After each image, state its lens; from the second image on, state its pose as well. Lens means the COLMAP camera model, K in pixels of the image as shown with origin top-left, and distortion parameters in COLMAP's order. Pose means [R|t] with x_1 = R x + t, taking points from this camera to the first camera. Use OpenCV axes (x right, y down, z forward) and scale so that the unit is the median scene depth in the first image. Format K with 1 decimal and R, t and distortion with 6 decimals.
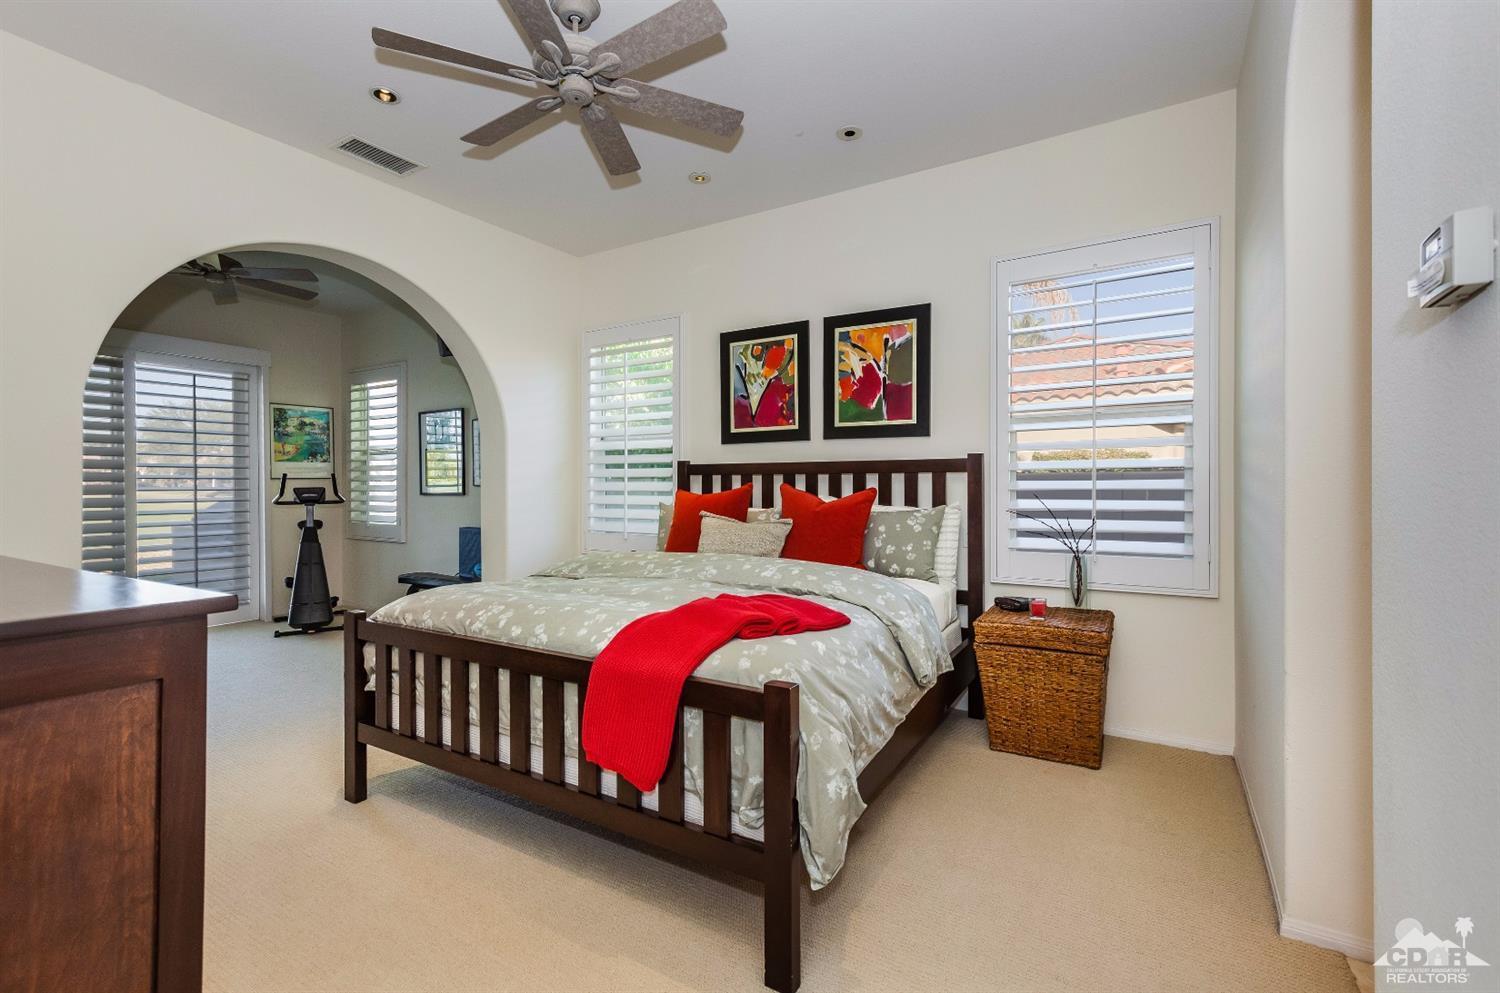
lens RADIAL K [[663.4, 0, 753.1], [0, 663.4, 479.2], [0, 0, 1]] dist [0.015051, 0.000102]
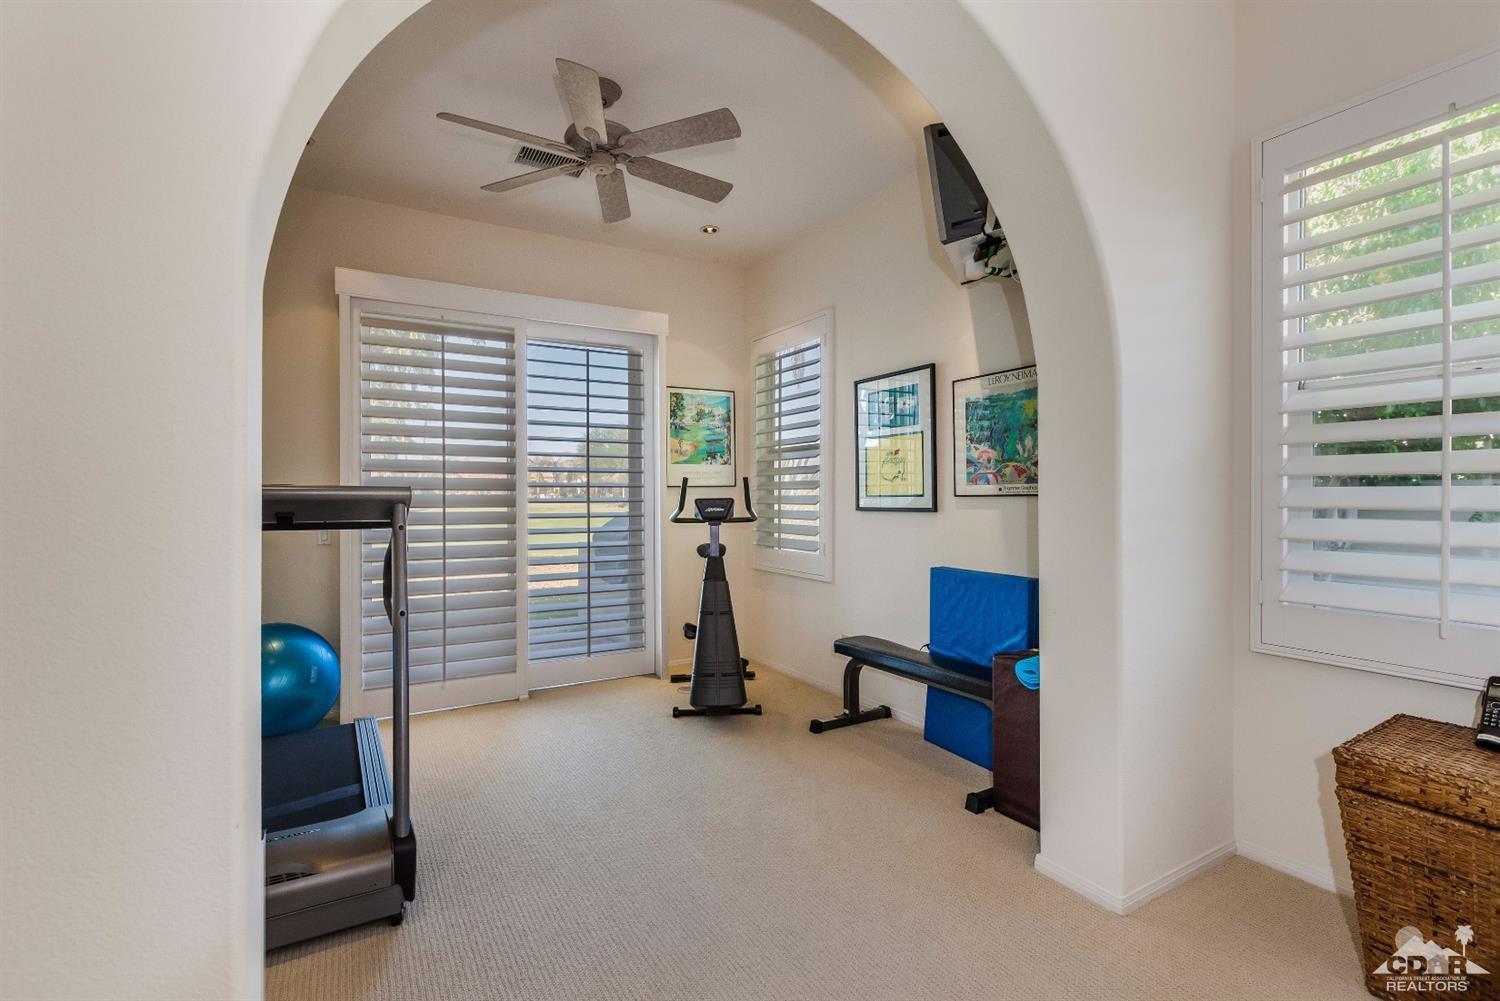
lens RADIAL K [[681.5, 0, 742.8], [0, 681.5, 479.3], [0, 0, 1]] dist [-0.000305, -0.000695]
pose [[0.879480, -0.011701, -0.475792, -0.296683], [0.004365, 0.999854, -0.016520, 0.004248], [0.475916, 0.012452, 0.879403, 0.385502]]
